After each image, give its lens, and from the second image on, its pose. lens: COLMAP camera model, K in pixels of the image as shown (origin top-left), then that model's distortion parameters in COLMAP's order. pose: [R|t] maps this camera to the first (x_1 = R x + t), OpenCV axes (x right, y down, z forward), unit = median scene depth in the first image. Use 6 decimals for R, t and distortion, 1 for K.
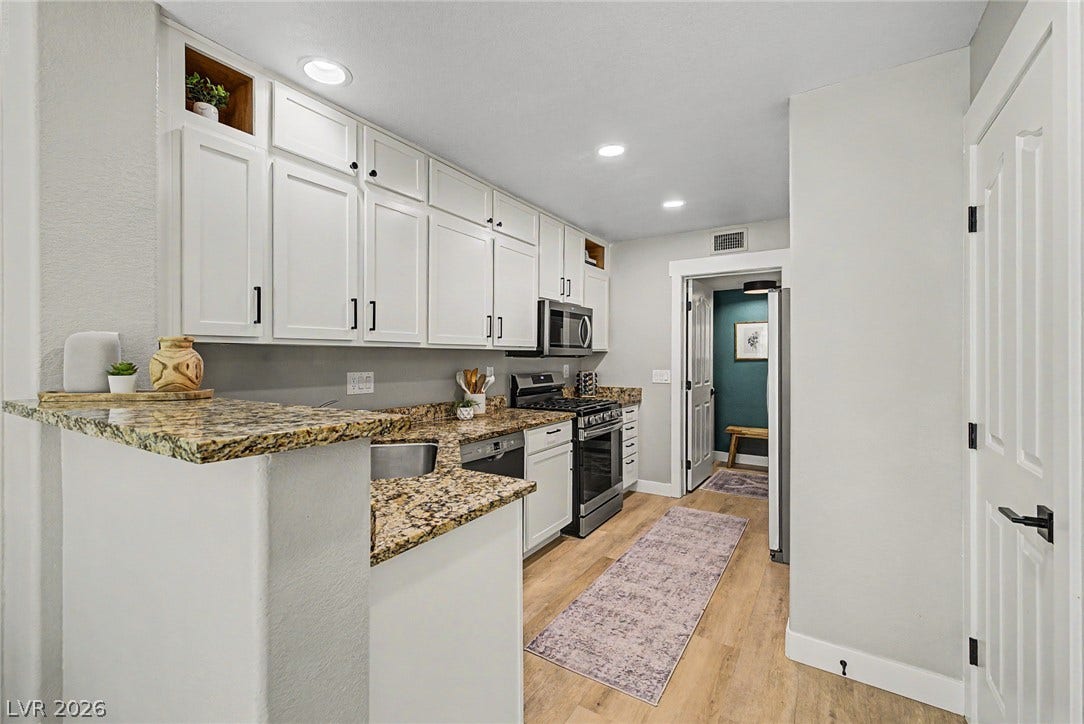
lens RADIAL K [[454.9, 0, 537.5], [0, 454.9, 358.5], [0, 0, 1]] dist [0.011152, -0.005471]
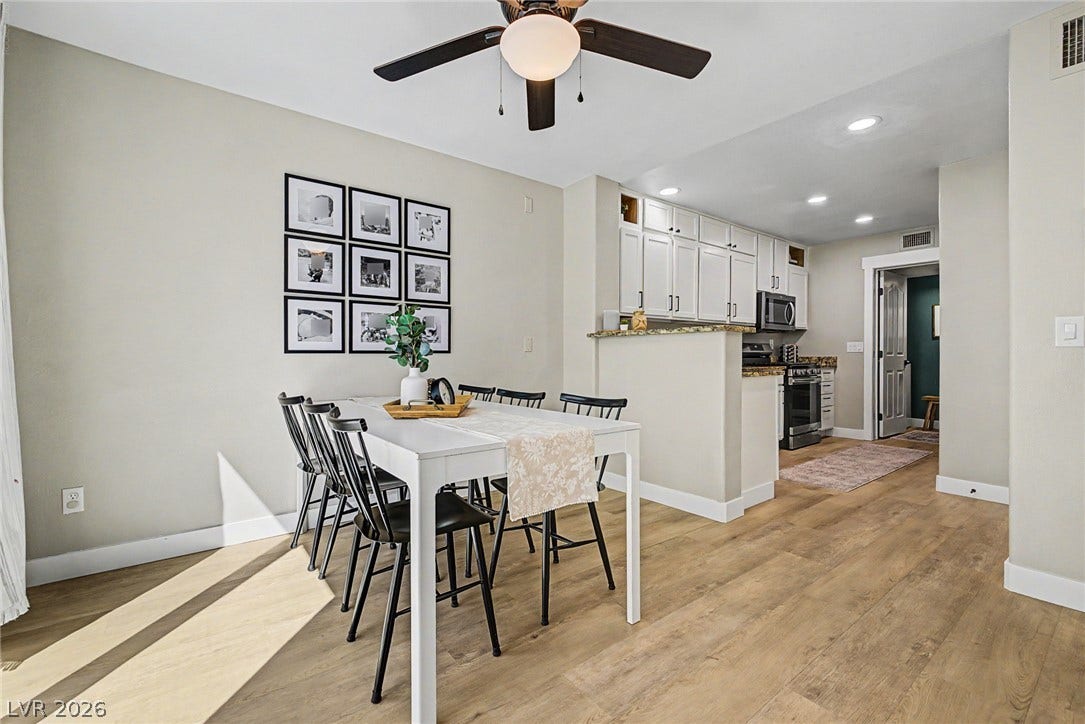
lens RADIAL K [[463.7, 0, 527.4], [0, 463.7, 359.2], [0, 0, 1]] dist [-0.001354, -0.000403]
pose [[0.936255, 0.002036, -0.351315, -0.154955], [-0.001650, 0.999998, 0.001398, 0.083159], [0.351317, -0.000729, 0.936256, -0.633743]]
